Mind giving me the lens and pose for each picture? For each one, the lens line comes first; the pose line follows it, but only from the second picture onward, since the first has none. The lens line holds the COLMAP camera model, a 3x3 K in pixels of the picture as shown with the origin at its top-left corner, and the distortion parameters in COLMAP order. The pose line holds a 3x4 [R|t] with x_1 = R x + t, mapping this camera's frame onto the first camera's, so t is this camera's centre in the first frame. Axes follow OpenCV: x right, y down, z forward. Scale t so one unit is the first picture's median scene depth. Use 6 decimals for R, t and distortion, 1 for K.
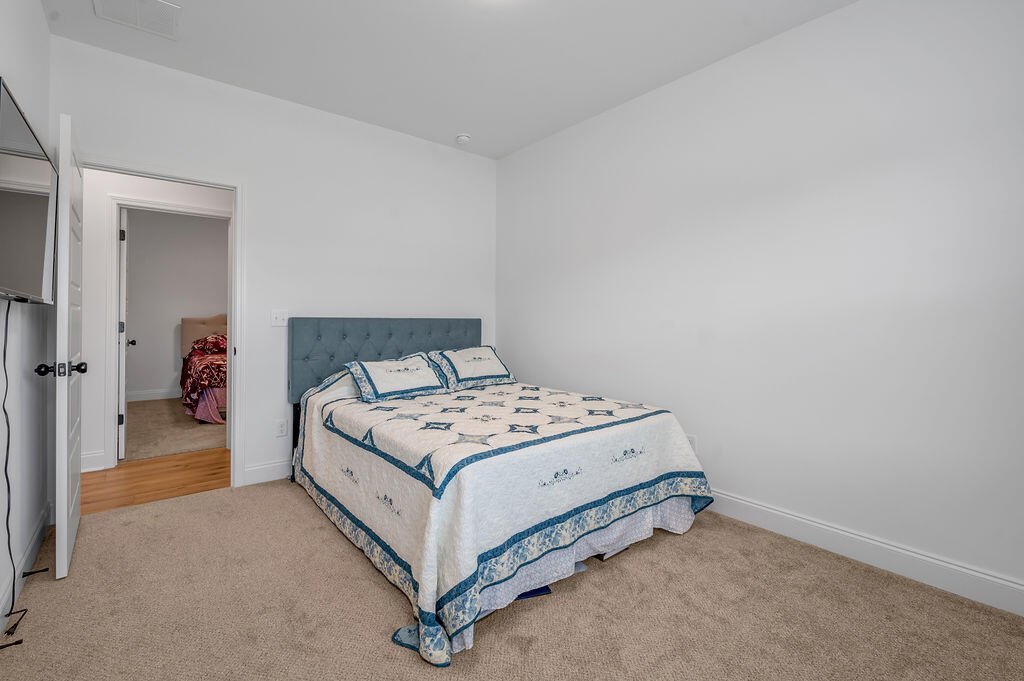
lens RADIAL K [[444.6, 0, 554.3], [0, 444.6, 315.7], [0, 0, 1]] dist [-0.002139, -0.000107]
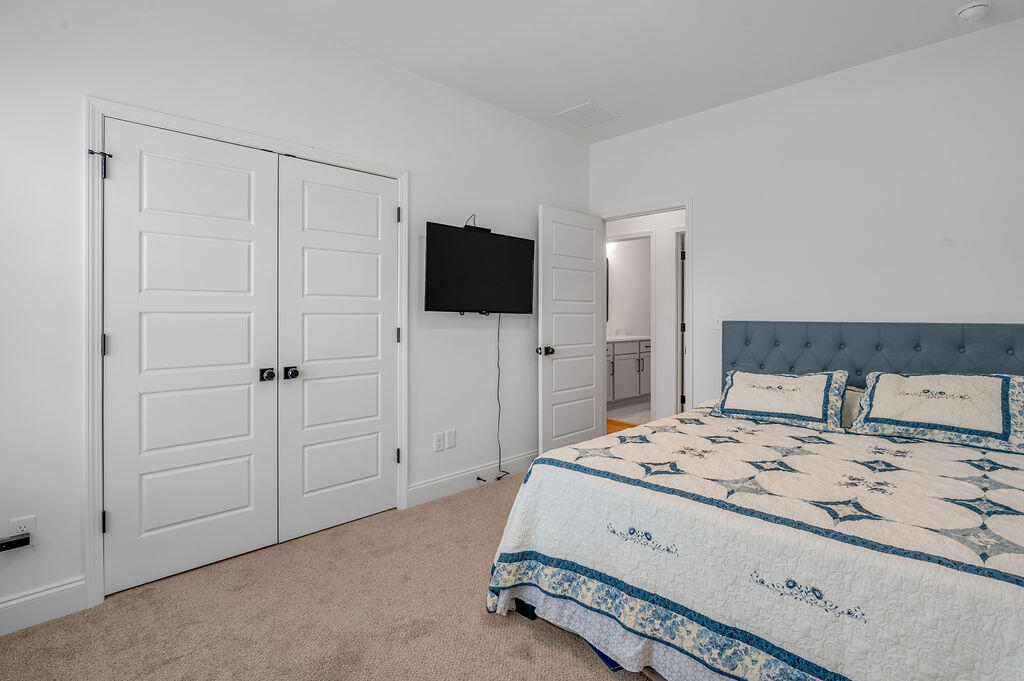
lens RADIAL K [[532.8, 0, 512.0], [0, 532.8, 340.5], [0, 0, 1]] dist [-0.007650, -0.000839]
pose [[0.029054, 0.038152, -0.998849, 0.825514], [0.002933, 0.999264, 0.038253, 0.001890], [0.999574, -0.004041, 0.028921, 0.722953]]
